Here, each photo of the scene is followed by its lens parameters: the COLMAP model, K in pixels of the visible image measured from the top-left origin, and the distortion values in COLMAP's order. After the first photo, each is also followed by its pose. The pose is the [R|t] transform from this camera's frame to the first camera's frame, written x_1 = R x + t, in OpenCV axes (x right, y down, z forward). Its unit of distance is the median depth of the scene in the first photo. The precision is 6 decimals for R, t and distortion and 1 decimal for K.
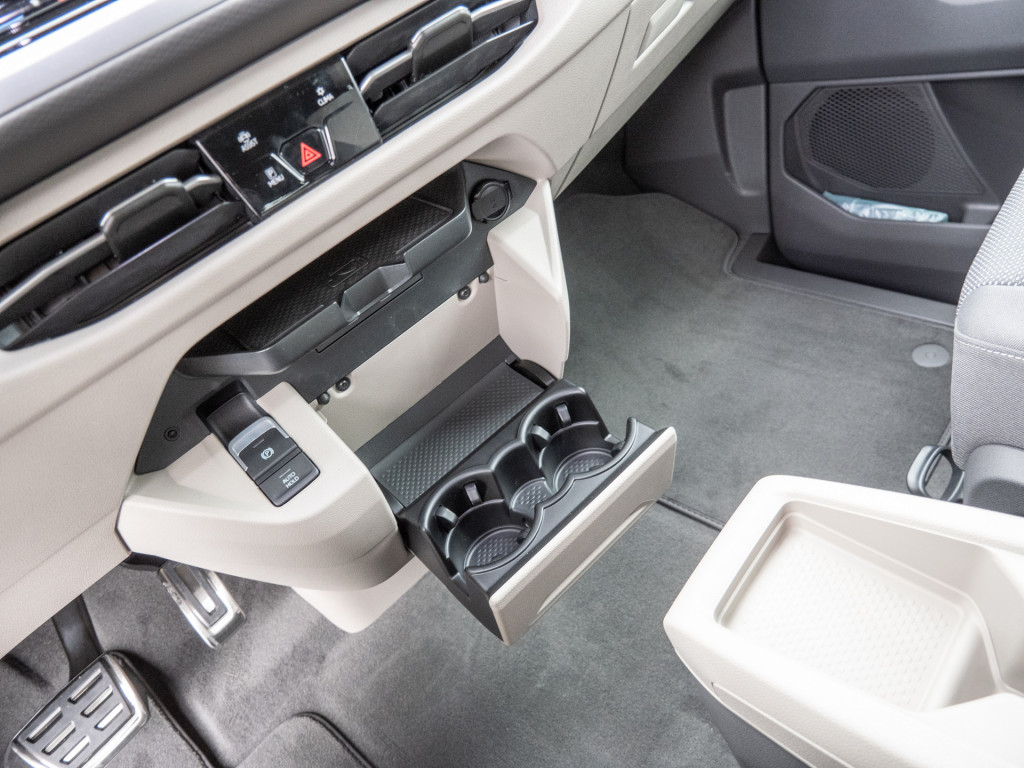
lens RADIAL K [[725.8, 0, 510.5], [0, 725.8, 384.6], [0, 0, 1]] dist [-0.029531, -0.001535]
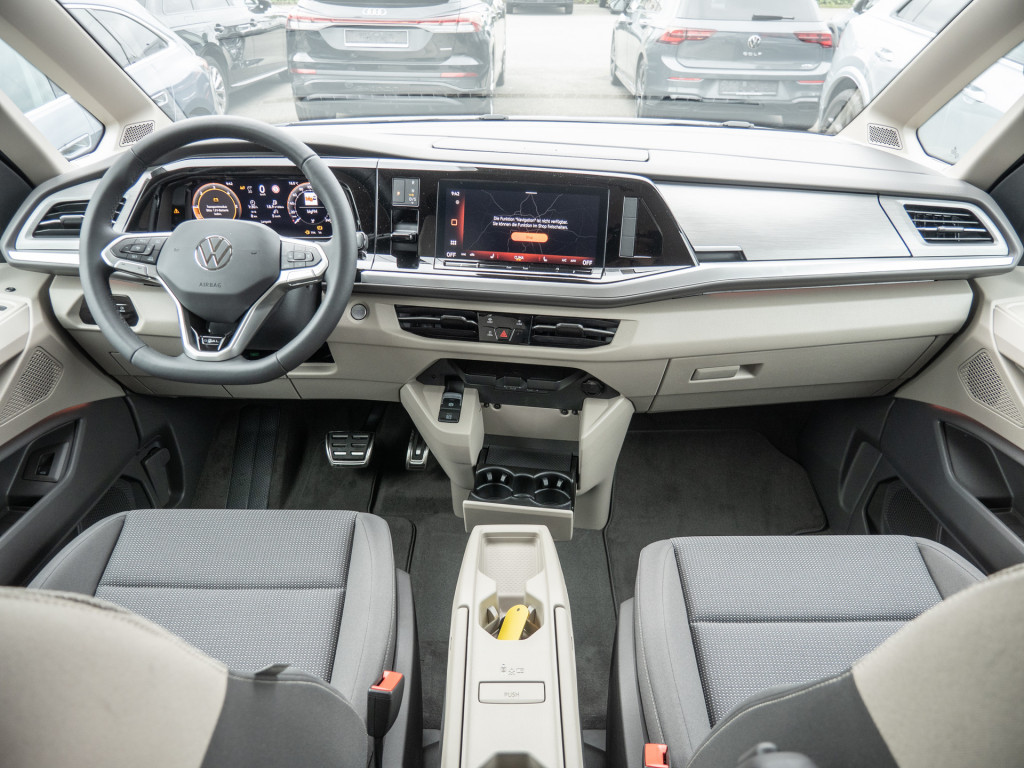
lens RADIAL K [[725.8, 0, 514.0], [0, 725.8, 383.6], [0, 0, 1]] dist [-0.029531, -0.001535]
pose [[0.628083, 0.613165, -0.479104, 0.949054], [-0.658223, 0.747035, 0.093167, -0.331262], [0.415034, 0.256841, 0.872800, -1.142942]]
